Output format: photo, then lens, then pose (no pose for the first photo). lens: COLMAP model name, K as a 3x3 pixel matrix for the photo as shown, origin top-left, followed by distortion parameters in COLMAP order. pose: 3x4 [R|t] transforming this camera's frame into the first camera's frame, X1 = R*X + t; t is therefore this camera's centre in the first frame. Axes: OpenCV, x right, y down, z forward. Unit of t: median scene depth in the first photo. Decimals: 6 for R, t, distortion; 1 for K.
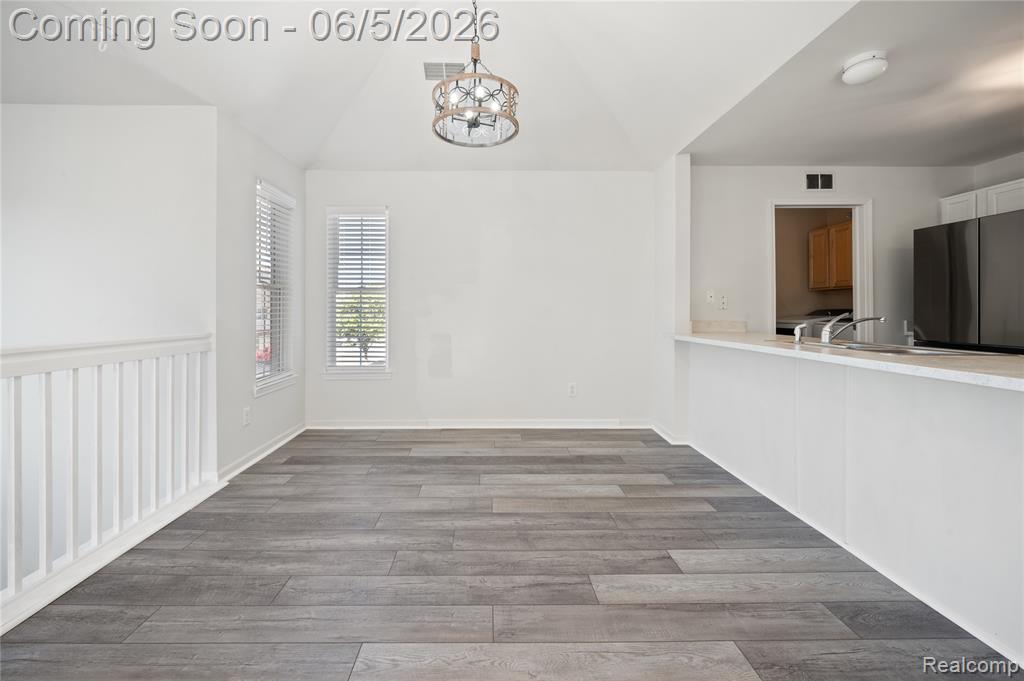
lens RADIAL K [[412.2, 0, 492.4], [0, 412.2, 305.4], [0, 0, 1]] dist [0.001048, 0.000205]
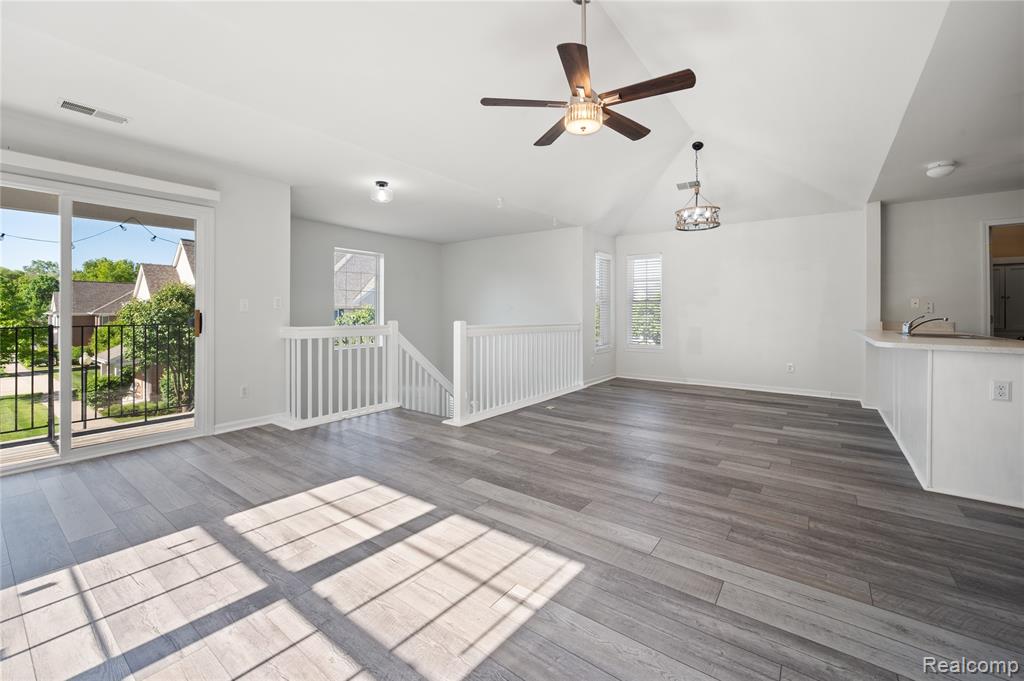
lens RADIAL K [[416.8, 0, 502.6], [0, 416.8, 311.4], [0, 0, 1]] dist [-0.002842, 0.000023]
pose [[0.790184, -0.001818, -0.612867, 0.303126], [0.003982, 0.999990, 0.002167, -0.003383], [0.612856, -0.004153, 0.790183, -0.822621]]
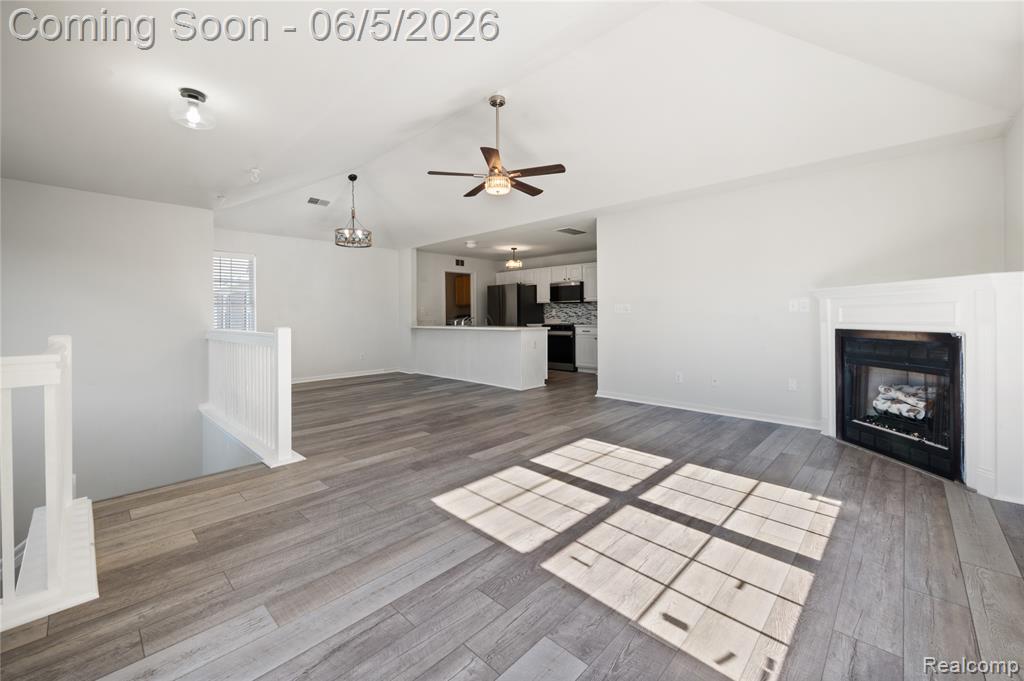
lens RADIAL K [[417.4, 0, 507.5], [0, 417.4, 316.1], [0, 0, 1]] dist [0.003092, 0.000144]
pose [[0.701497, -0.009550, 0.712608, -0.780698], [0.004920, 0.999951, 0.008557, -0.004758], [-0.712655, -0.002497, 0.701510, -0.944385]]
